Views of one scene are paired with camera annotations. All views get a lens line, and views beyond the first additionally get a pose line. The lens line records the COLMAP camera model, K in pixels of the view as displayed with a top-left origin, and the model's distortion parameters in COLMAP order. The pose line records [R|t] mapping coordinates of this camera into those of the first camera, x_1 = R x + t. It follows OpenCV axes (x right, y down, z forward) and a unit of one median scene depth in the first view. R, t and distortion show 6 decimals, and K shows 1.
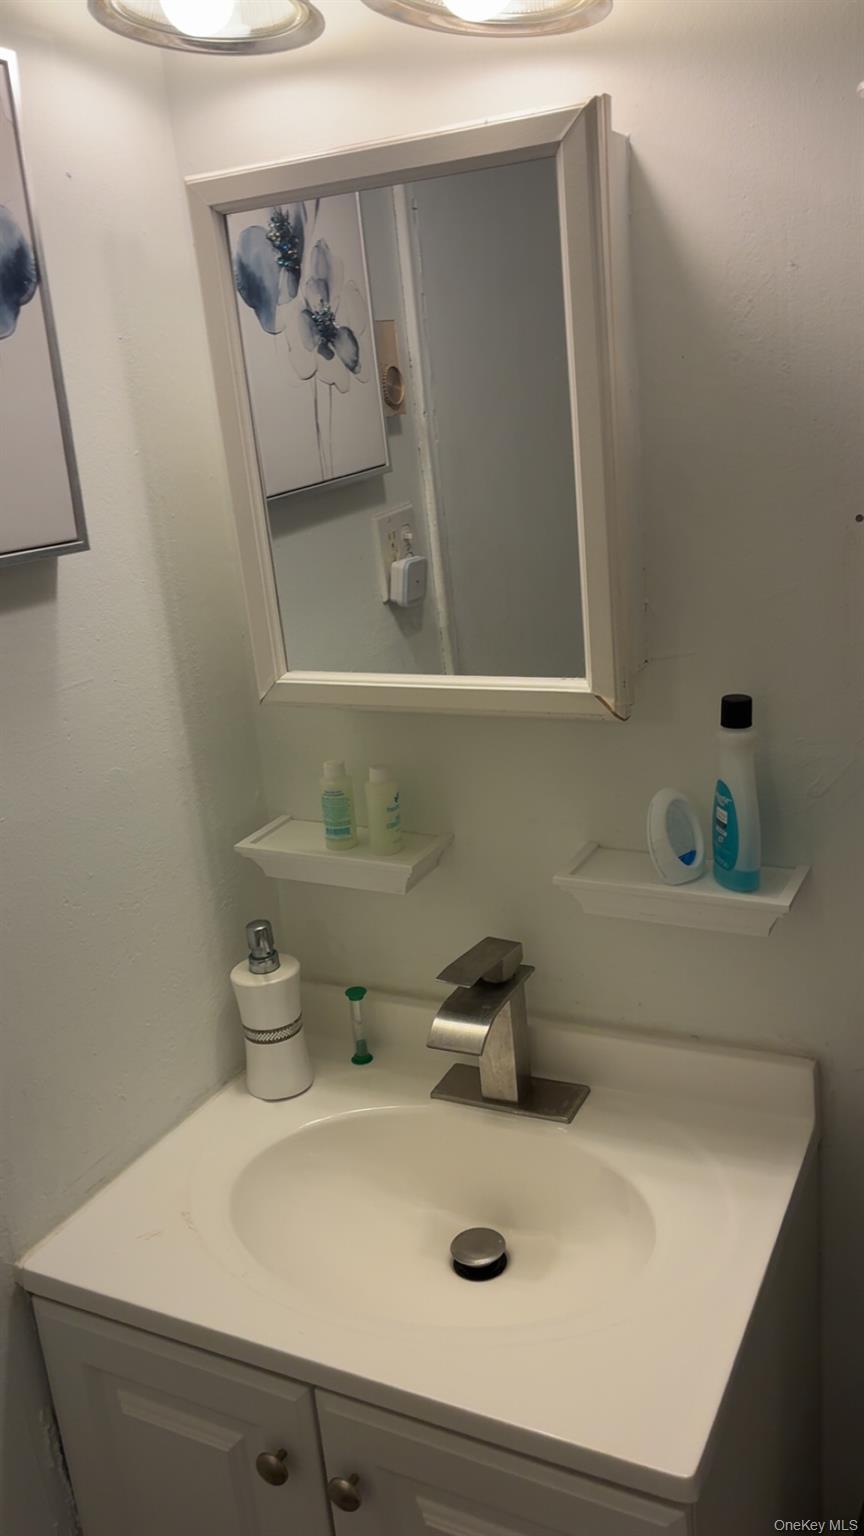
lens RADIAL K [[1227.9, 0, 432.0], [0, 1227.9, 768.0], [0, 0, 1]] dist [0.061048, -0.056001]
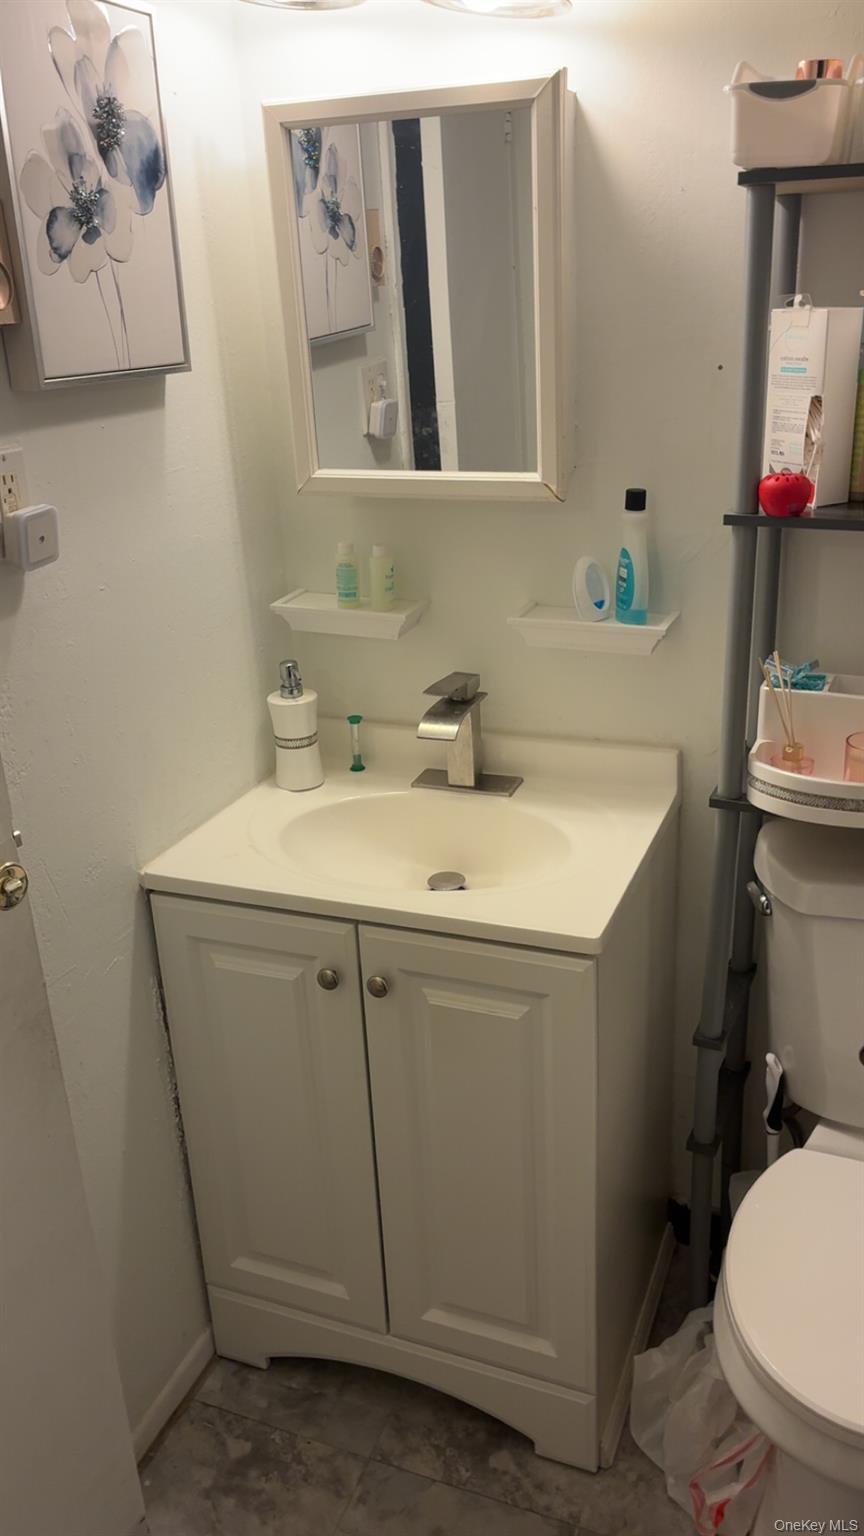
lens RADIAL K [[1227.9, 0, 432.0], [0, 1227.9, 768.0], [0, 0, 1]] dist [0.061048, -0.056001]
pose [[0.994967, 0.007258, 0.099944, -0.121891], [-0.015392, 0.996607, 0.080853, 0.135996], [-0.099018, -0.081985, 0.991703, -0.404986]]
